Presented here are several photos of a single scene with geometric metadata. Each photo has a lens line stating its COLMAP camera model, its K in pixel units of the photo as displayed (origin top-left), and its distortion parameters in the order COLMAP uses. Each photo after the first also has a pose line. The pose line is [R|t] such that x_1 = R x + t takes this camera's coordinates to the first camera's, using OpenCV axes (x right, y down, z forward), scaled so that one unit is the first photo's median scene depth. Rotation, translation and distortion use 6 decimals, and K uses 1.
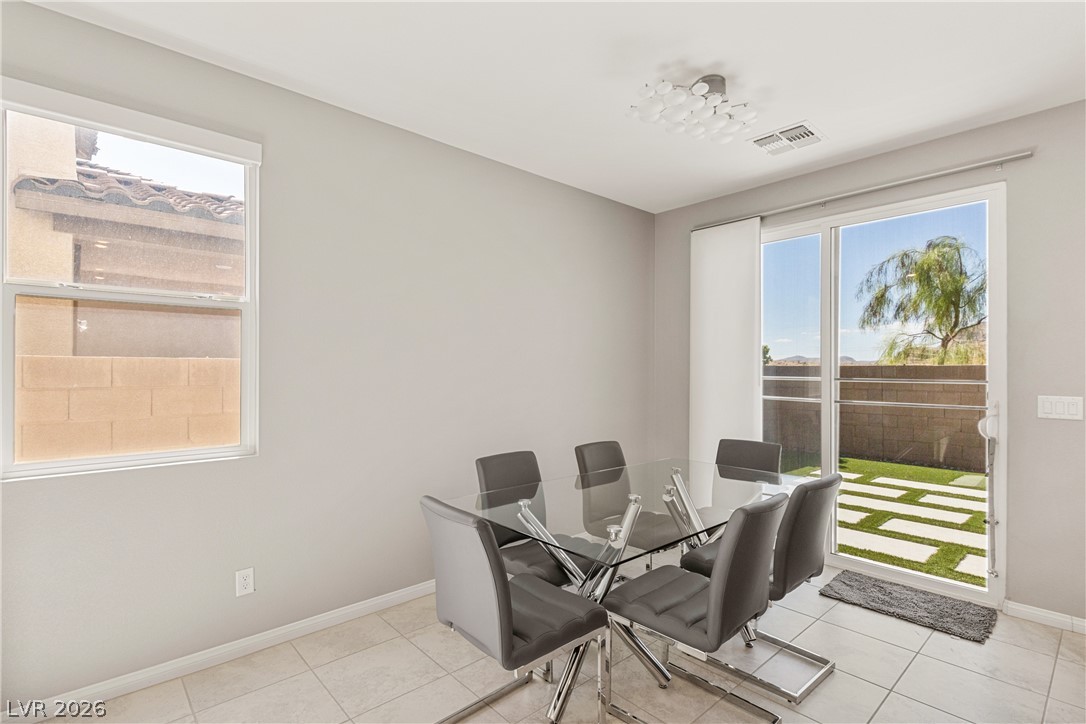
lens RADIAL K [[510.2, 0, 534.4], [0, 510.2, 367.5], [0, 0, 1]] dist [0.003059, -0.001037]
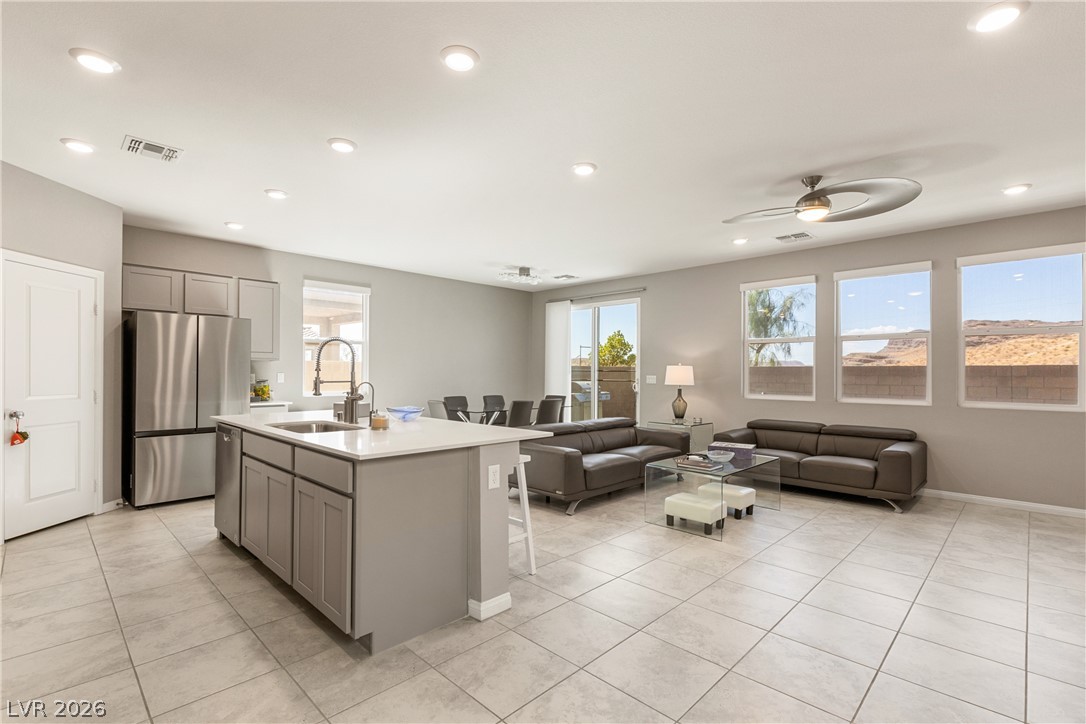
lens RADIAL K [[496.9, 0, 542.6], [0, 496.9, 376.5], [0, 0, 1]] dist [0.001862, 0.000004]
pose [[0.996407, 0.003087, 0.084640, 0.172660], [-0.003879, 0.999950, 0.009195, 0.034654], [-0.084607, -0.009490, 0.996369, -1.567491]]
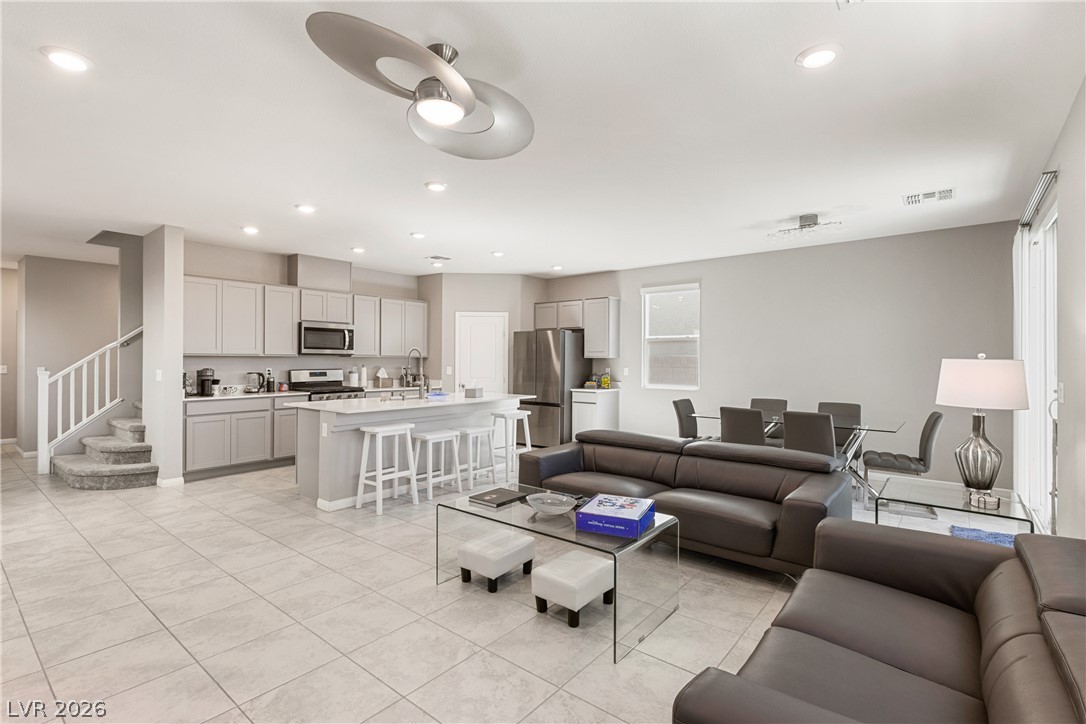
lens RADIAL K [[511.8, 0, 537.5], [0, 511.8, 358.8], [0, 0, 1]] dist [0.002374, -0.000450]
pose [[0.171449, -0.002214, -0.985191, 1.811099], [-0.002283, 0.999994, -0.002645, 0.005972], [0.985190, 0.002702, 0.171443, -0.319238]]
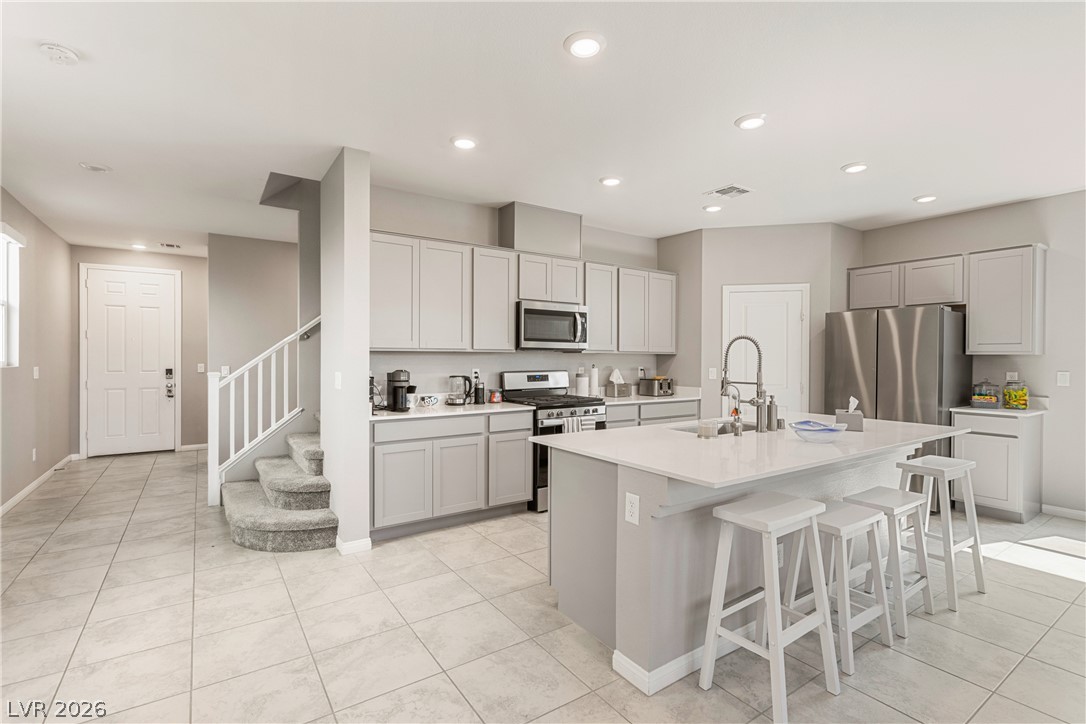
lens RADIAL K [[502.2, 0, 532.7], [0, 502.2, 361.5], [0, 0, 1]] dist [-0.001903, 0.000526]
pose [[-0.123527, 0.007519, -0.992313, 0.878418], [-0.003189, 0.999963, 0.007974, 0.007477], [0.992336, 0.004150, -0.123499, -0.743145]]
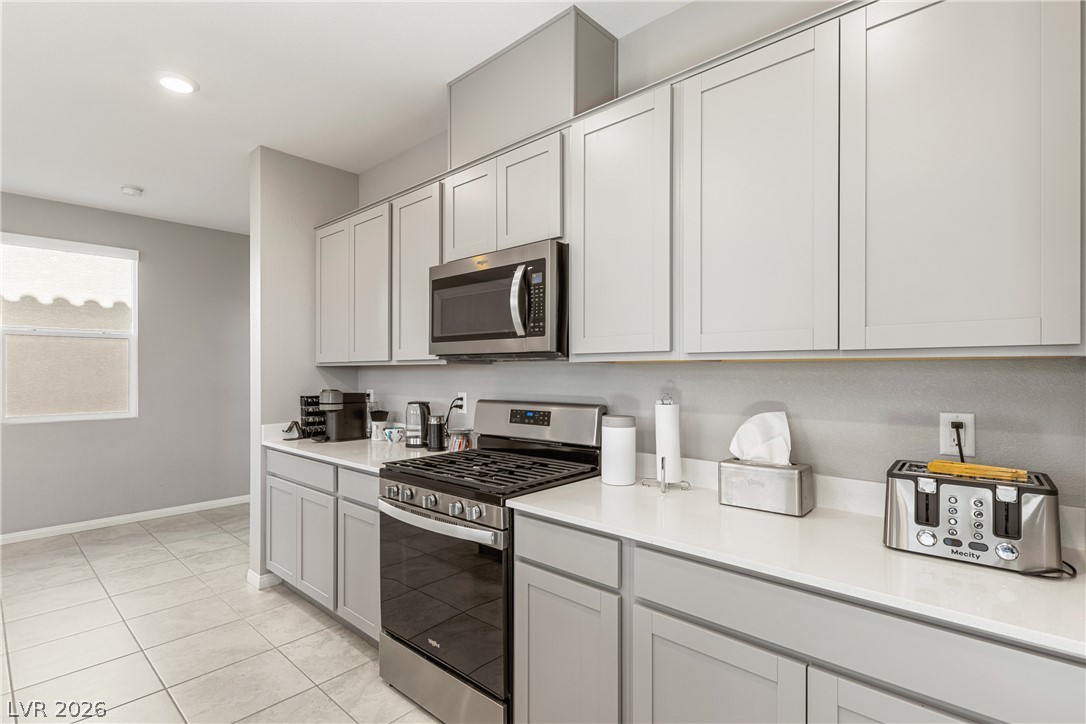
lens RADIAL K [[516.8, 0, 530.4], [0, 516.8, 371.2], [0, 0, 1]] dist [0.003347, -0.000088]
pose [[-0.993764, -0.000716, -0.111499, -0.689748], [-0.000537, 0.999999, -0.001637, 0.004213], [0.111500, -0.001567, -0.993763, -0.122706]]
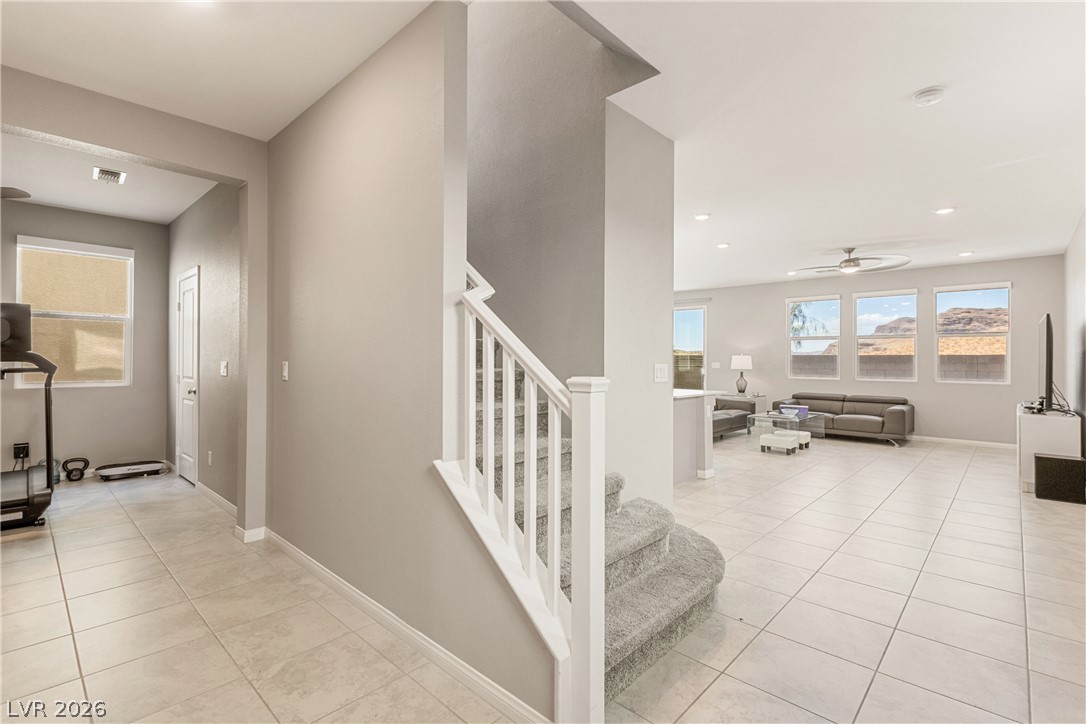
lens RADIAL K [[496.0, 0, 543.0], [0, 496.0, 362.0], [0, 0, 1]] dist [0.001170, -0.000068]
pose [[0.994843, 0.002632, 0.101391, -0.618572], [-0.003221, 0.999979, 0.005646, 0.031746], [-0.101374, -0.005944, 0.994831, -2.422710]]
